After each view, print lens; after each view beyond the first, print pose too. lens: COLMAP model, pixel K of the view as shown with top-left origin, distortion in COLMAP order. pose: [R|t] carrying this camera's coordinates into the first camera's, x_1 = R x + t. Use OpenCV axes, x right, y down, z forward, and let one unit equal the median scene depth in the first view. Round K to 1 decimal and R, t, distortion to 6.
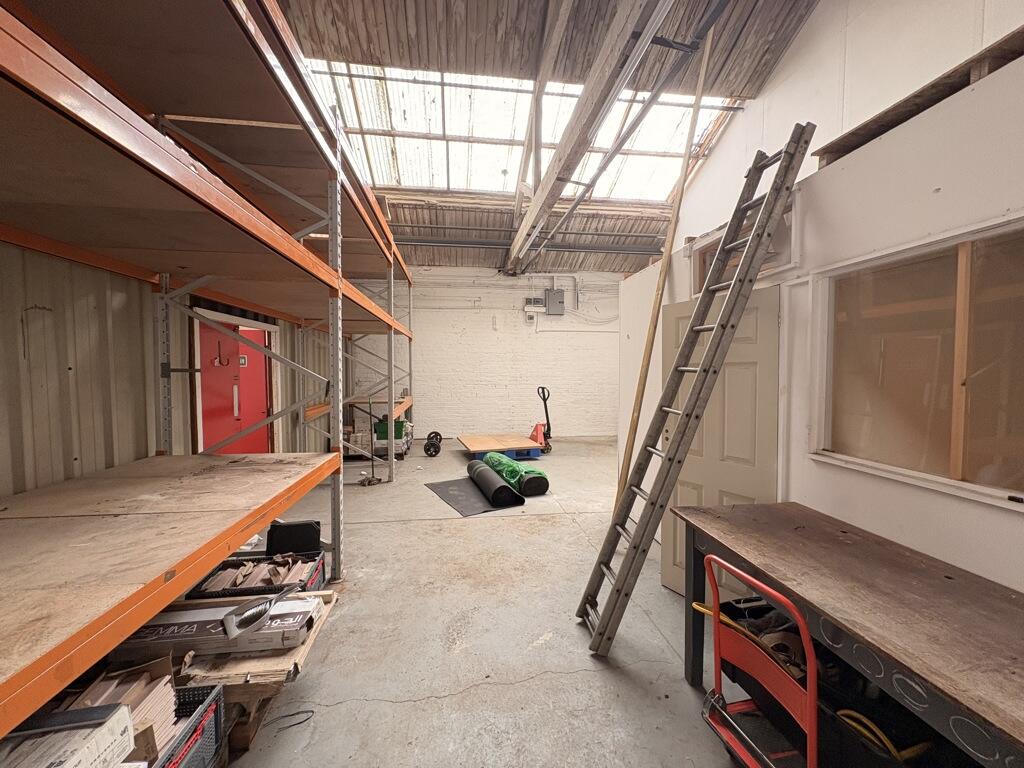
lens RADIAL K [[407.8, 0, 511.1], [0, 407.8, 384.2], [0, 0, 1]] dist [-0.004355, 0.001354]
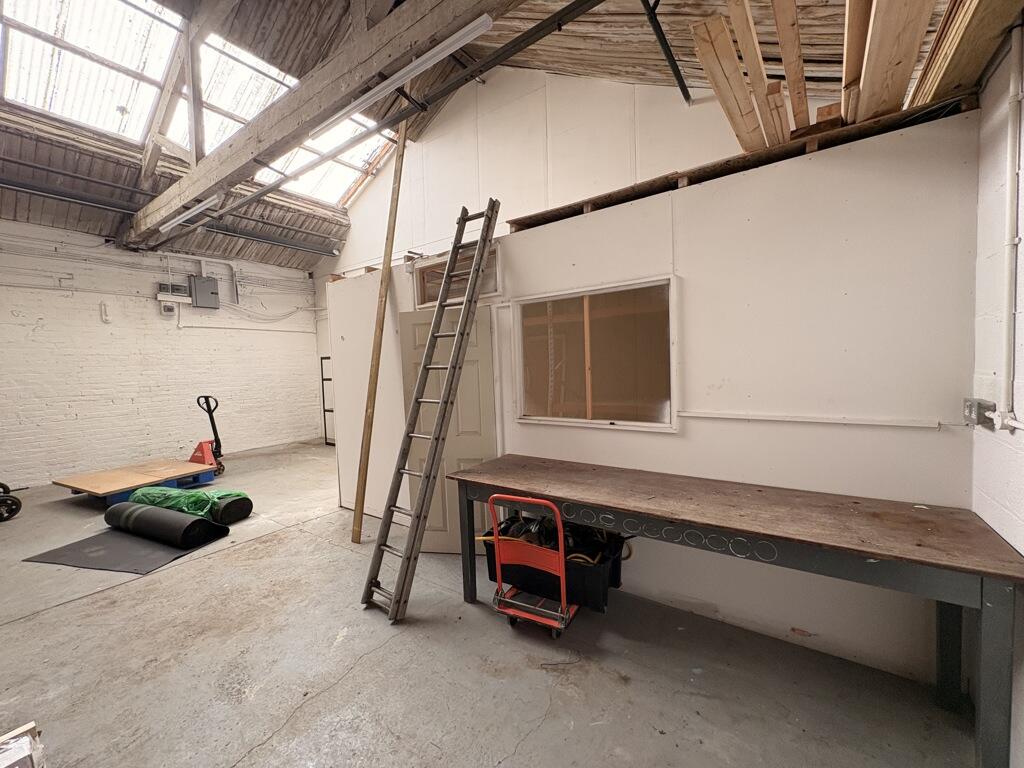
lens RADIAL K [[407.8, 0, 514.8], [0, 407.8, 382.8], [0, 0, 1]] dist [-0.004355, 0.001354]
pose [[0.671160, -0.059620, 0.738911, -0.176589], [0.061255, 0.997812, 0.024871, -0.002597], [-0.738778, 0.028570, 0.673343, -0.012761]]
